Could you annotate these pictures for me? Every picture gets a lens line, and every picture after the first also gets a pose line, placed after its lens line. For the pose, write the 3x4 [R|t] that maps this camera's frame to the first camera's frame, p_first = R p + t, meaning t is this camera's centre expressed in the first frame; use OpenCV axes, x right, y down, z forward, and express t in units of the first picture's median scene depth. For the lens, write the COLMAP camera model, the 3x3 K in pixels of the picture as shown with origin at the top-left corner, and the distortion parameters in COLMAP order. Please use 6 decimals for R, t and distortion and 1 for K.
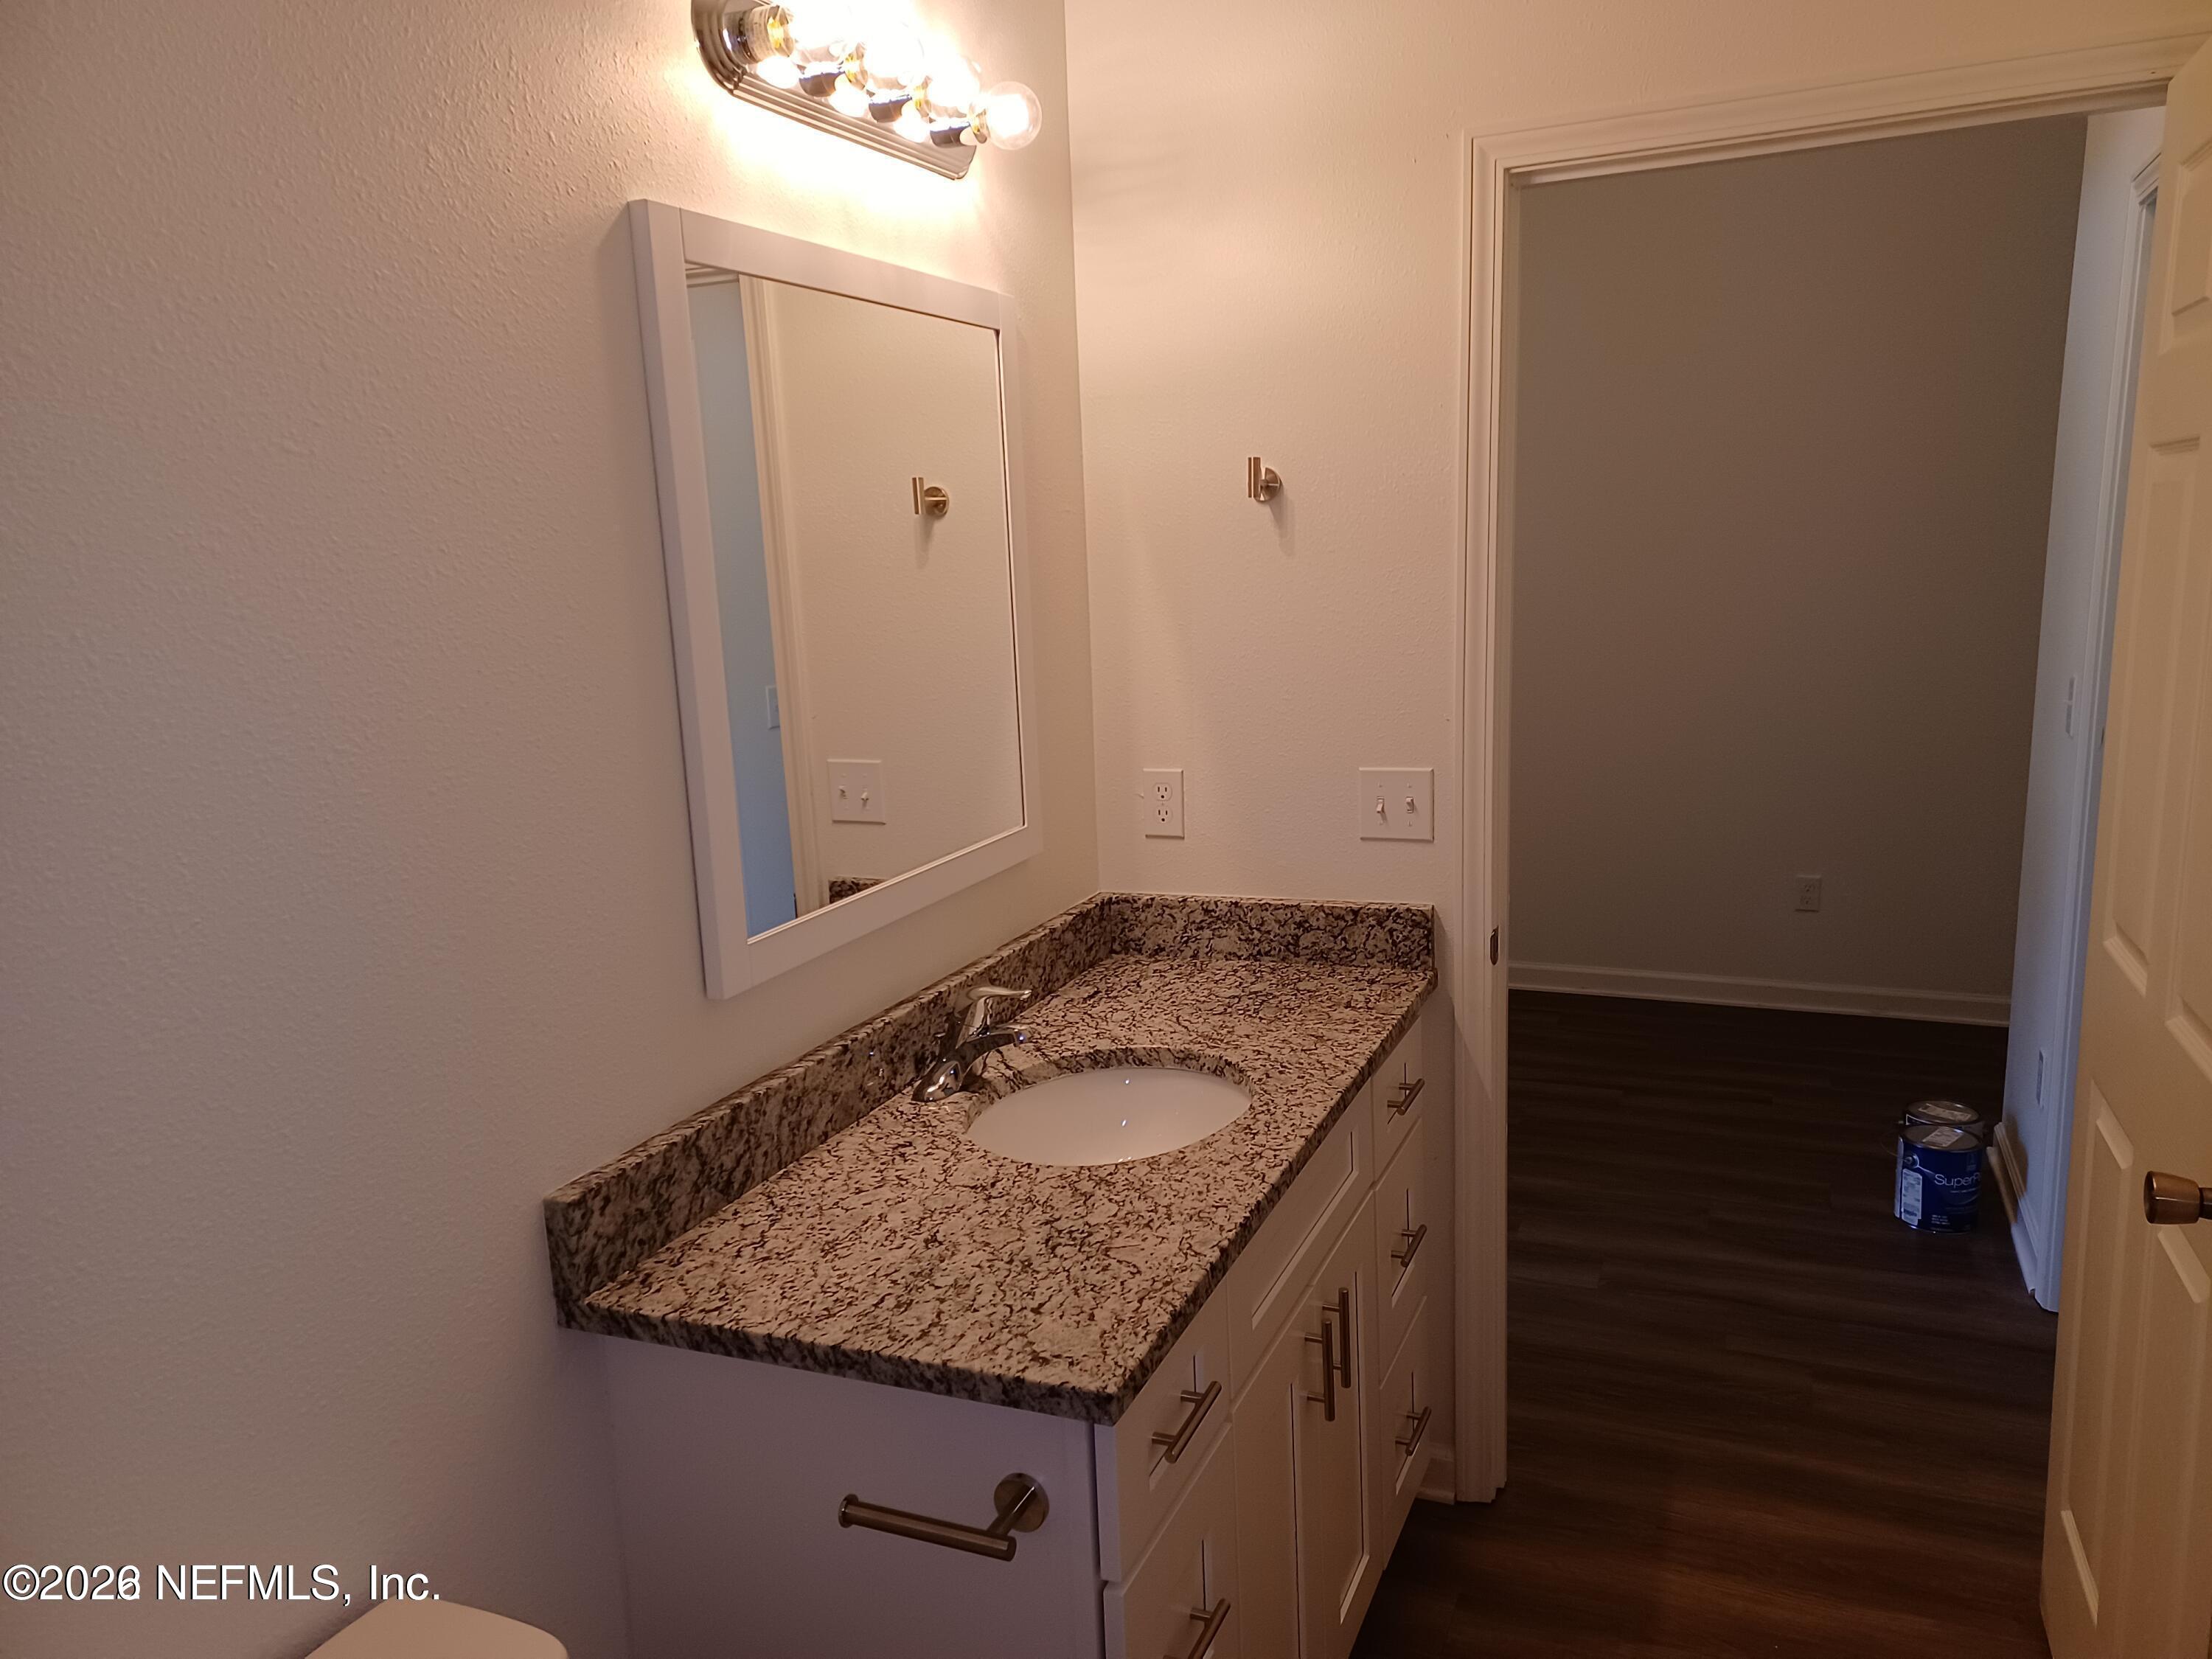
lens RADIAL K [[1571.6, 0, 1112.4], [0, 1571.6, 827.1], [0, 0, 1]] dist [0.031070, -0.000822]
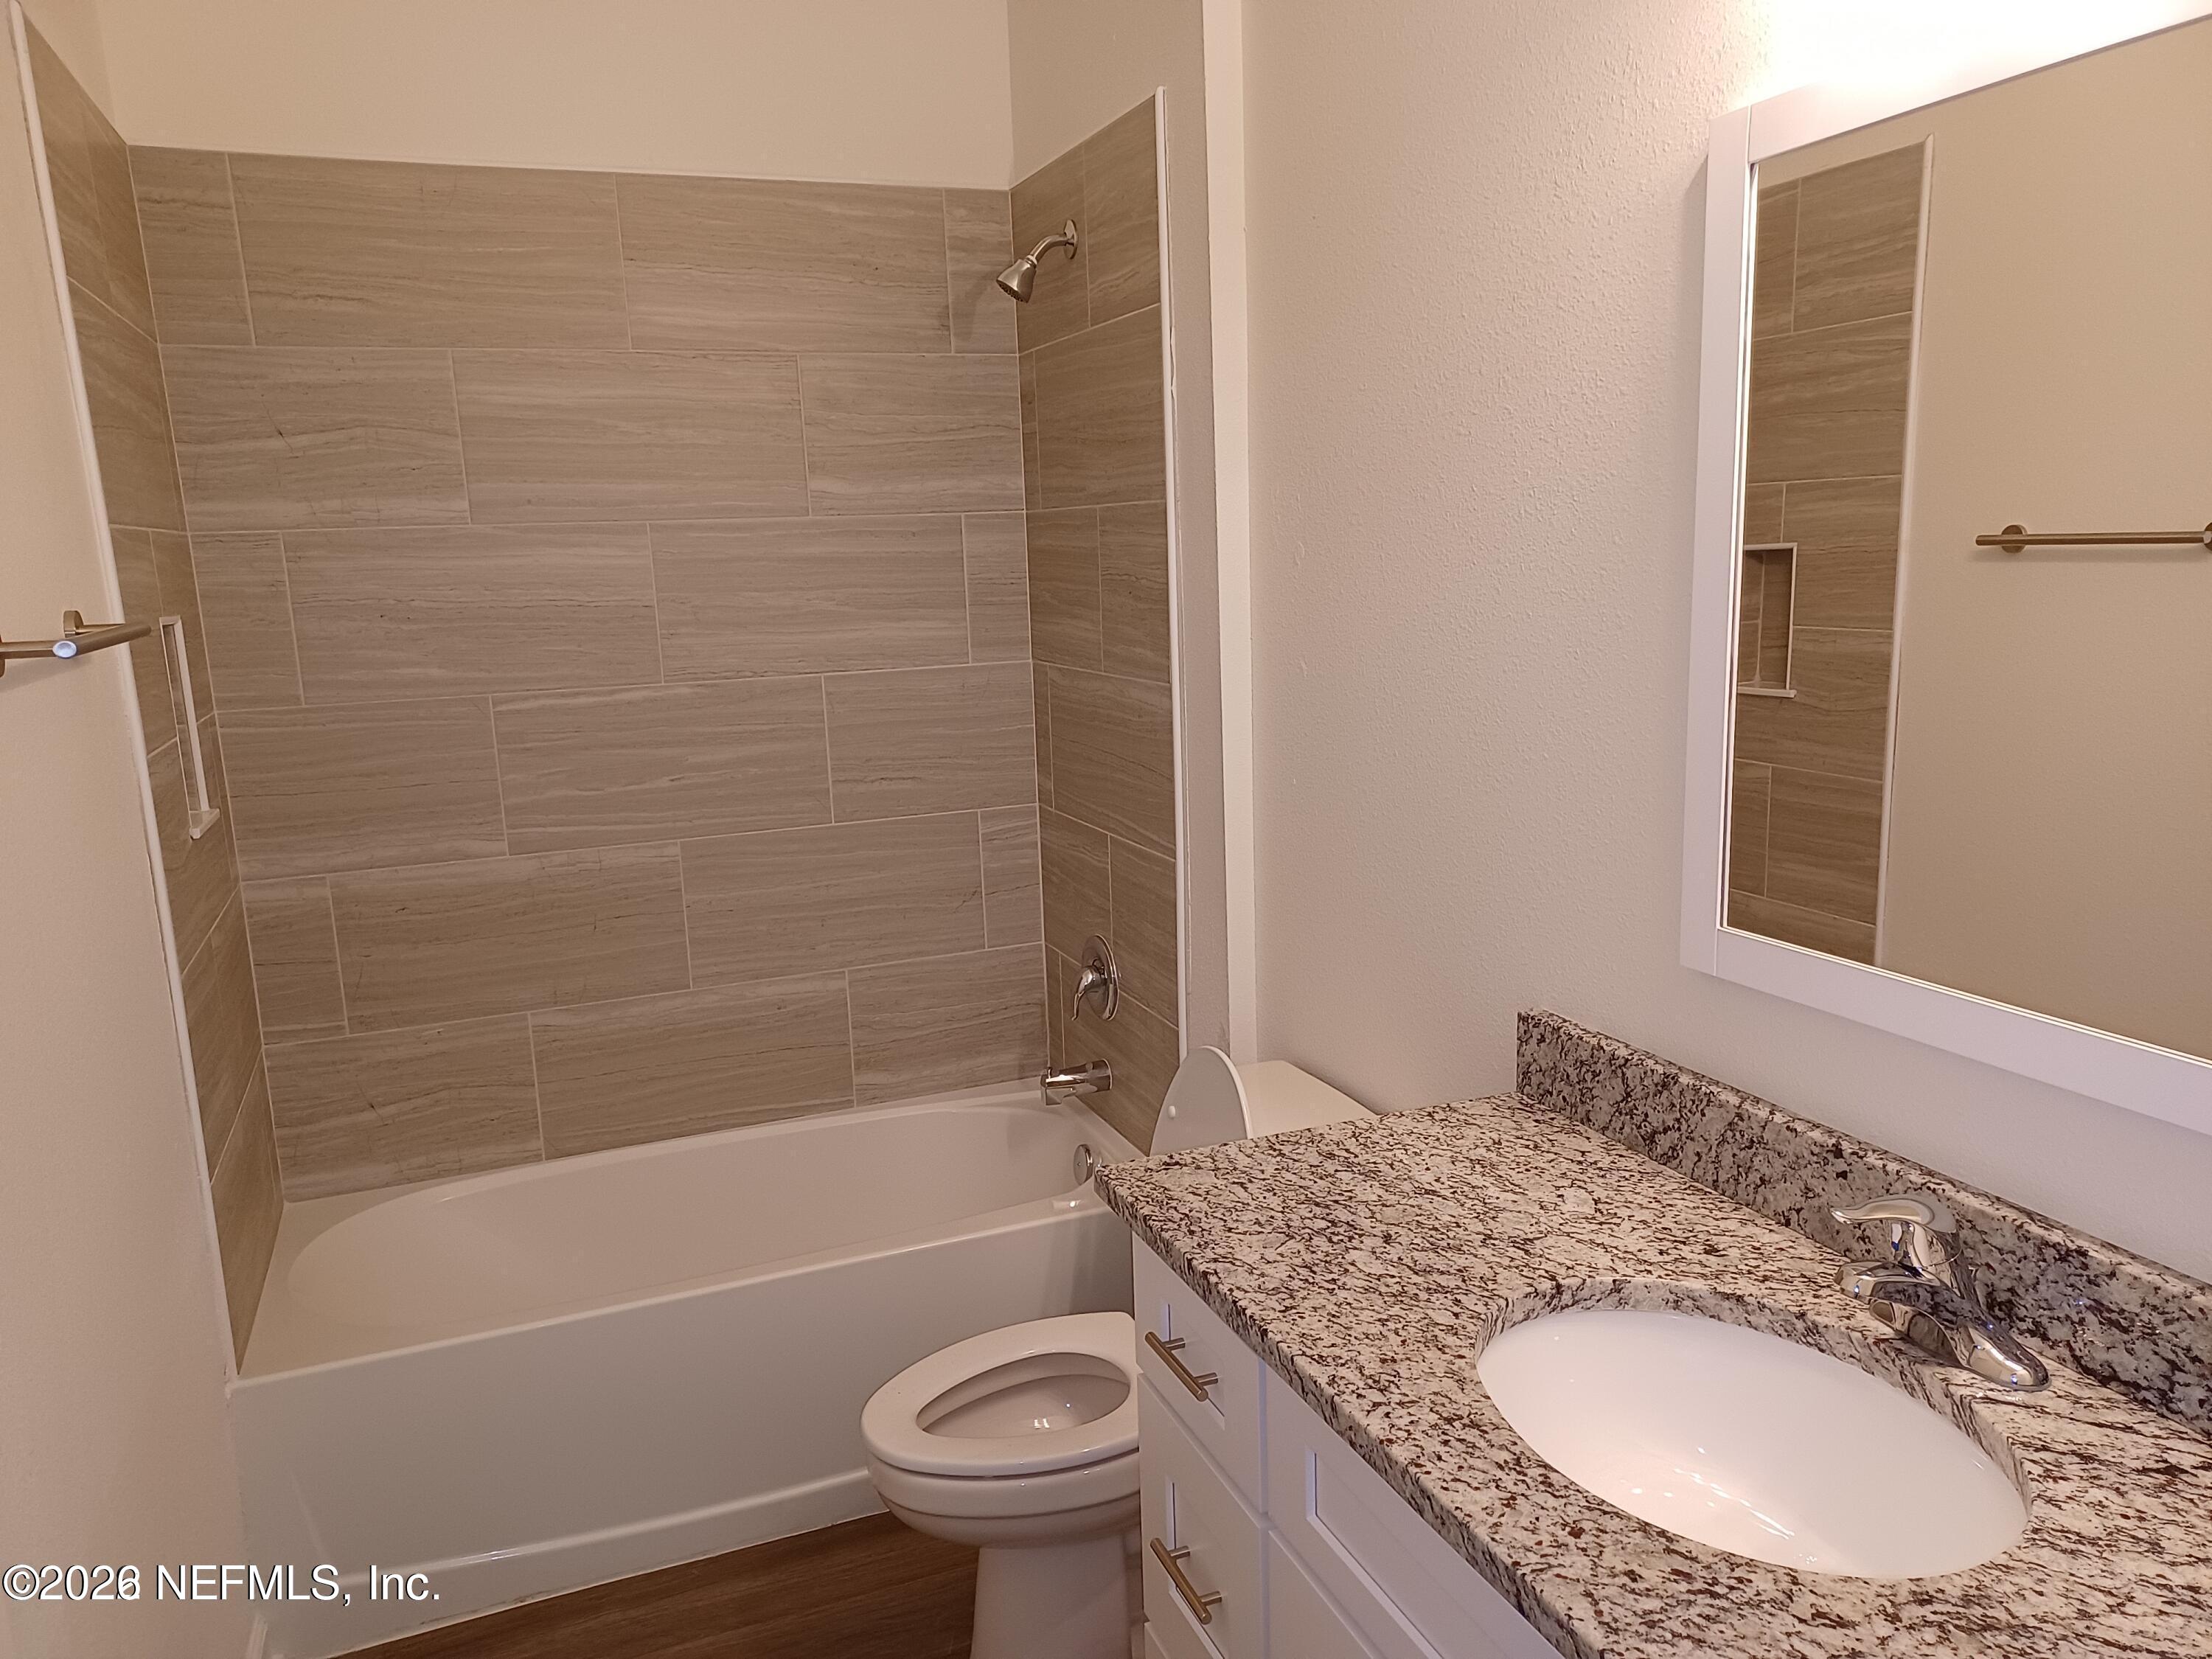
lens RADIAL K [[1571.6, 0, 1099.2], [0, 1571.6, 822.9], [0, 0, 1]] dist [0.031070, -0.000822]
pose [[-0.710192, 0.190862, -0.677643, 0.626689], [-0.058636, 0.943168, 0.327101, -0.260407], [0.701562, 0.272039, -0.658639, 1.338982]]
